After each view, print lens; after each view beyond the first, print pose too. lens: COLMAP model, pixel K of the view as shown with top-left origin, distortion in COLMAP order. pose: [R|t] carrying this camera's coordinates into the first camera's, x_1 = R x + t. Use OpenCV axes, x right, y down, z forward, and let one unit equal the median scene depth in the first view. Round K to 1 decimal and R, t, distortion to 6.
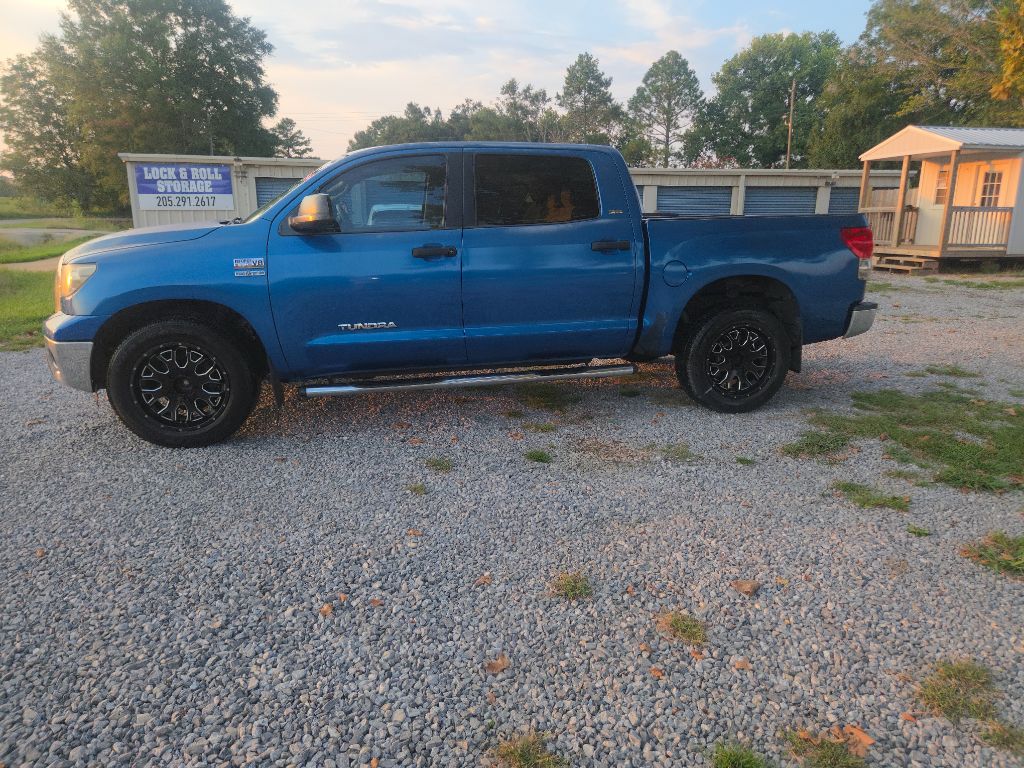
lens RADIAL K [[687.1, 0, 519.0], [0, 687.1, 379.3], [0, 0, 1]] dist [0.062647, -0.045248]
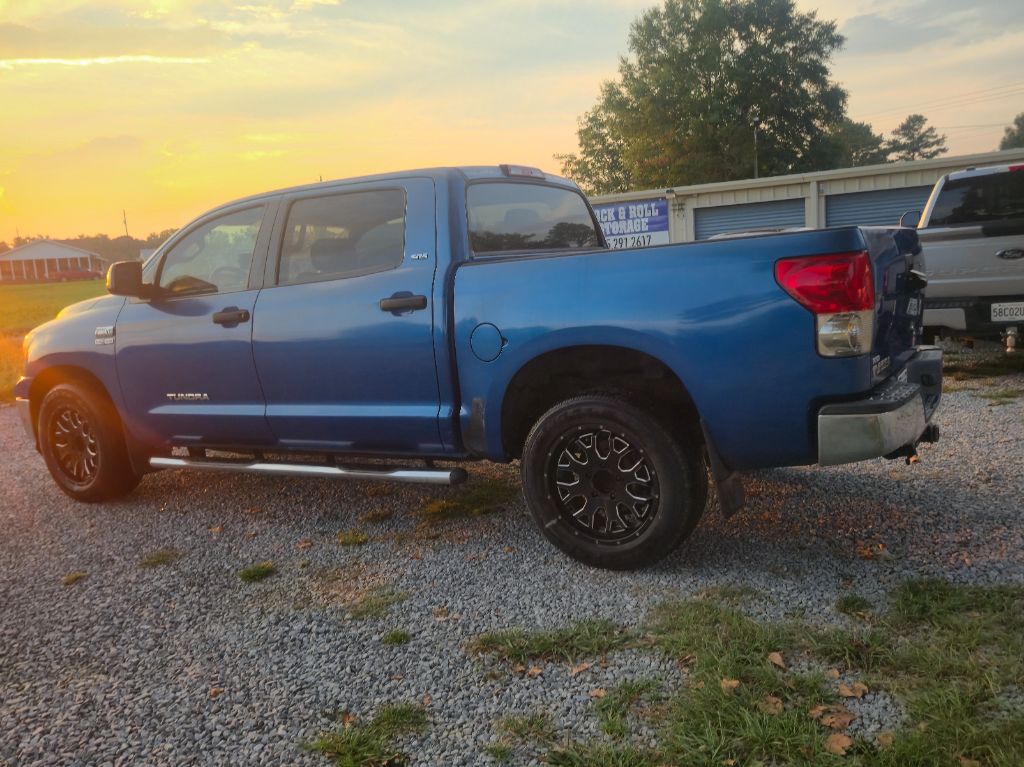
lens RADIAL K [[877.0, 0, 514.9], [0, 877.0, 377.0], [0, 0, 1]] dist [0.056112, -0.029588]
pose [[0.719315, 0.035096, -0.693797, 0.213288], [-0.090800, 0.994905, -0.043812, -0.021021], [0.688725, 0.094512, 0.718836, 0.104071]]
